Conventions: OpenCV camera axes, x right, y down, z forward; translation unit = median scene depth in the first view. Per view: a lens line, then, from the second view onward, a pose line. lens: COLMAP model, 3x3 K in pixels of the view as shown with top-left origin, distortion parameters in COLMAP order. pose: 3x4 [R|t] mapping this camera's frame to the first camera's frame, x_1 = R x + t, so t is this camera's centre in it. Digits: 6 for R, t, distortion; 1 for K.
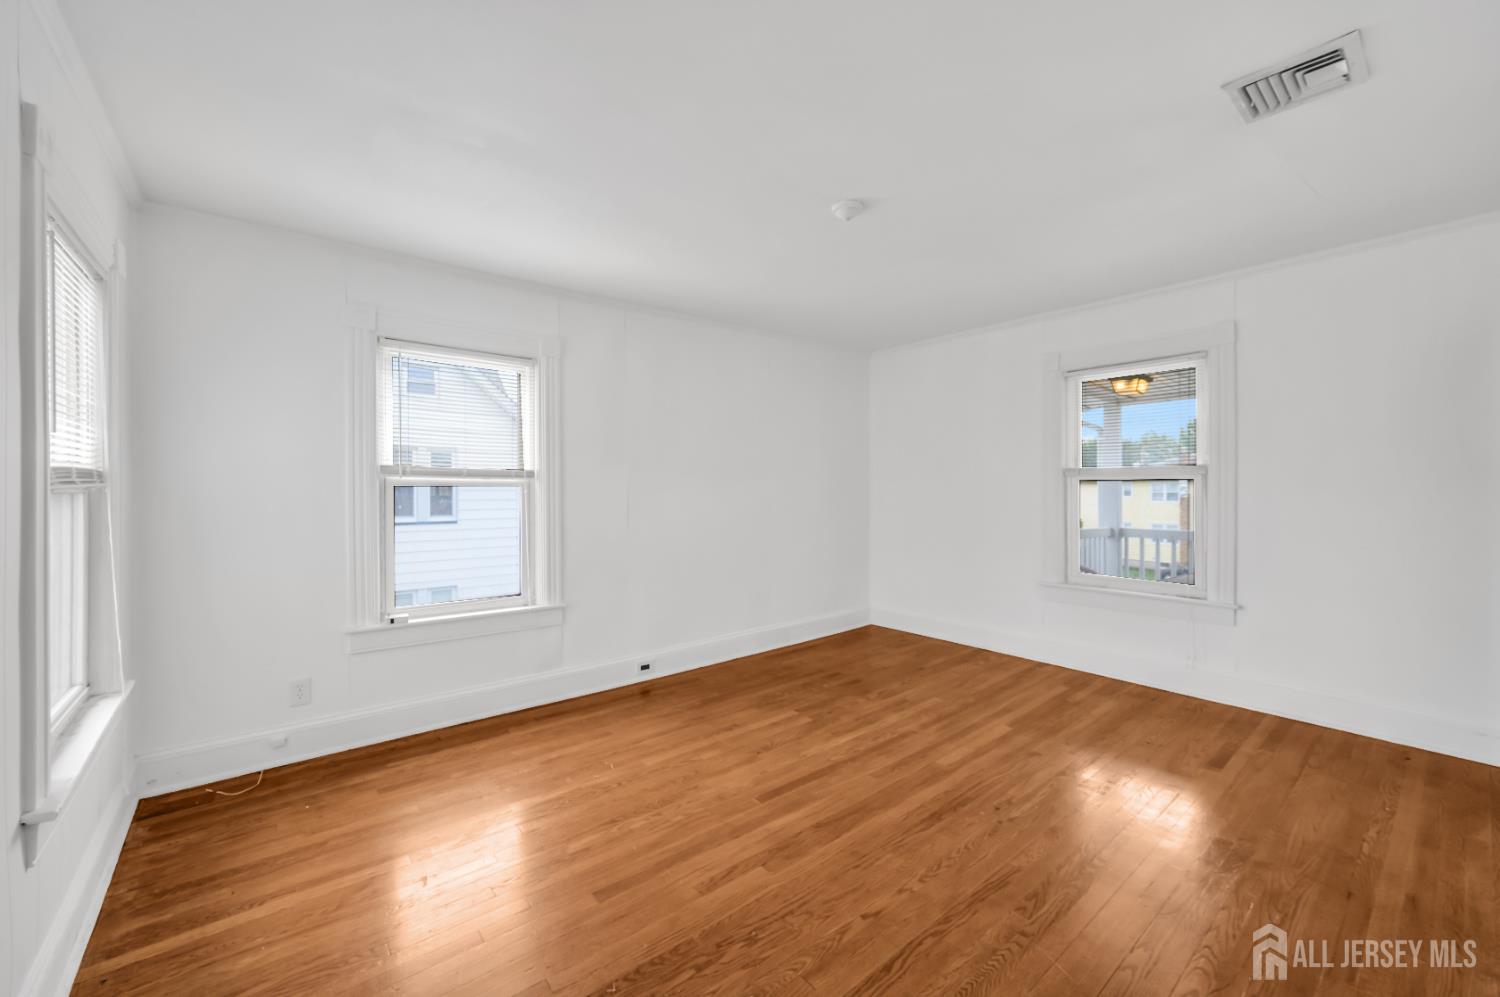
lens RADIAL K [[588.0, 0, 749.6], [0, 588.0, 493.5], [0, 0, 1]] dist [-0.010181, 0.005514]
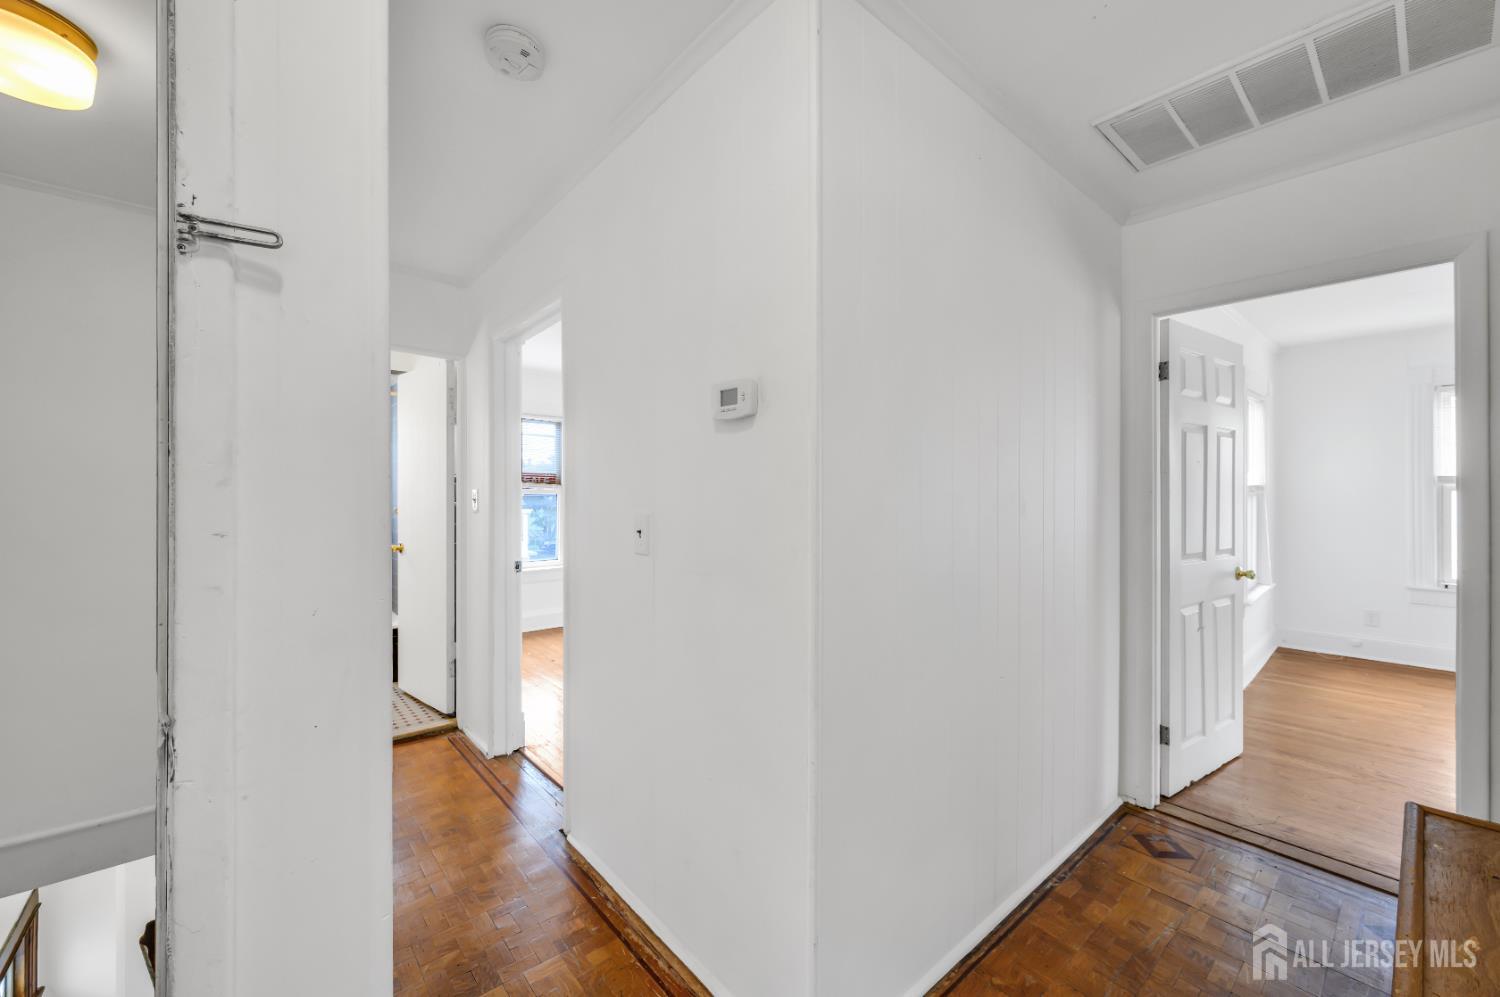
lens RADIAL K [[588.0, 0, 749.6], [0, 588.0, 493.5], [0, 0, 1]] dist [-0.010181, 0.005514]
pose [[0.022142, -0.001878, -0.999753, 0.908166], [-0.003491, 0.999992, -0.001956, 0.003381], [0.999749, 0.003534, 0.022135, -0.844421]]
